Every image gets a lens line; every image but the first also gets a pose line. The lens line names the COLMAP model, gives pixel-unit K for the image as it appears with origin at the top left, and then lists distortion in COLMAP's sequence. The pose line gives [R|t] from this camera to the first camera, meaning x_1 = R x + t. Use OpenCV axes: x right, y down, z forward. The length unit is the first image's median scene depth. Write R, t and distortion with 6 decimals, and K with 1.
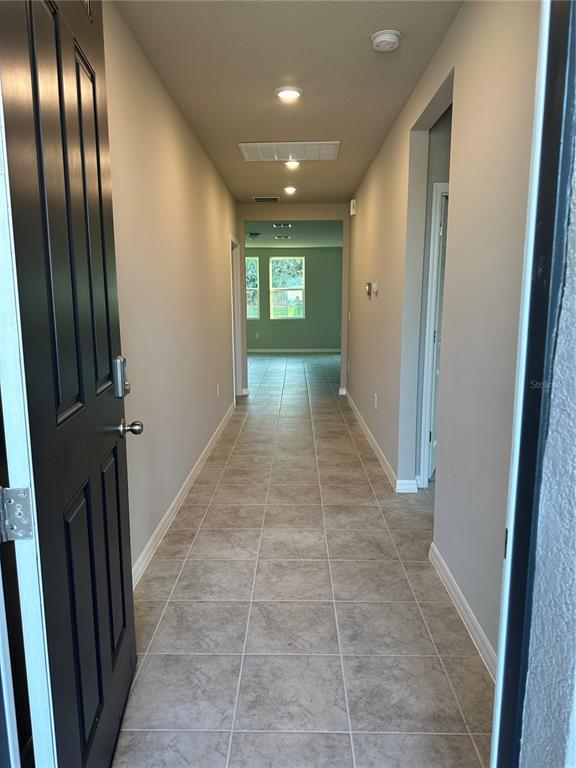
lens RADIAL K [[548.4, 0, 288.0], [0, 548.4, 384.0], [0, 0, 1]] dist [0.046061, -0.001169]
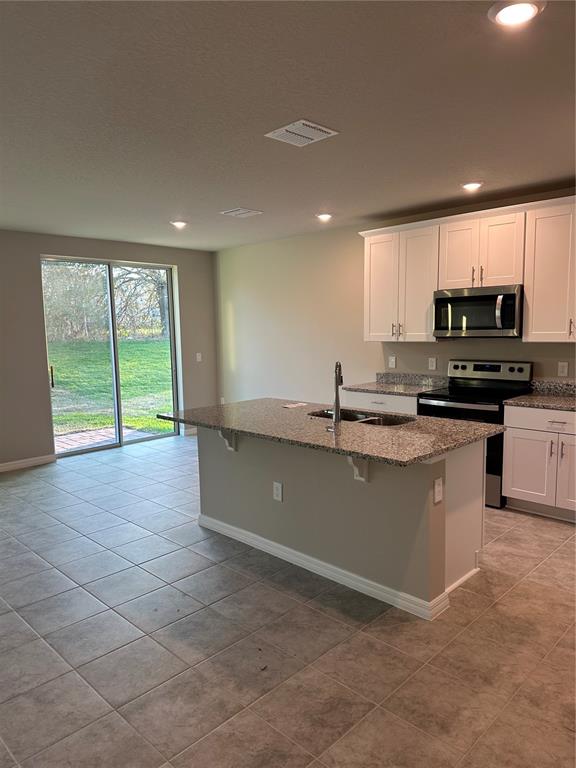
lens RADIAL K [[548.4, 0, 288.0], [0, 548.4, 384.0], [0, 0, 1]] dist [0.046061, -0.001169]
pose [[-0.677279, 0.097389, -0.729252, 0.848533], [-0.105110, 0.968224, 0.226922, -0.398783], [0.728179, 0.230342, -0.645522, 1.797995]]
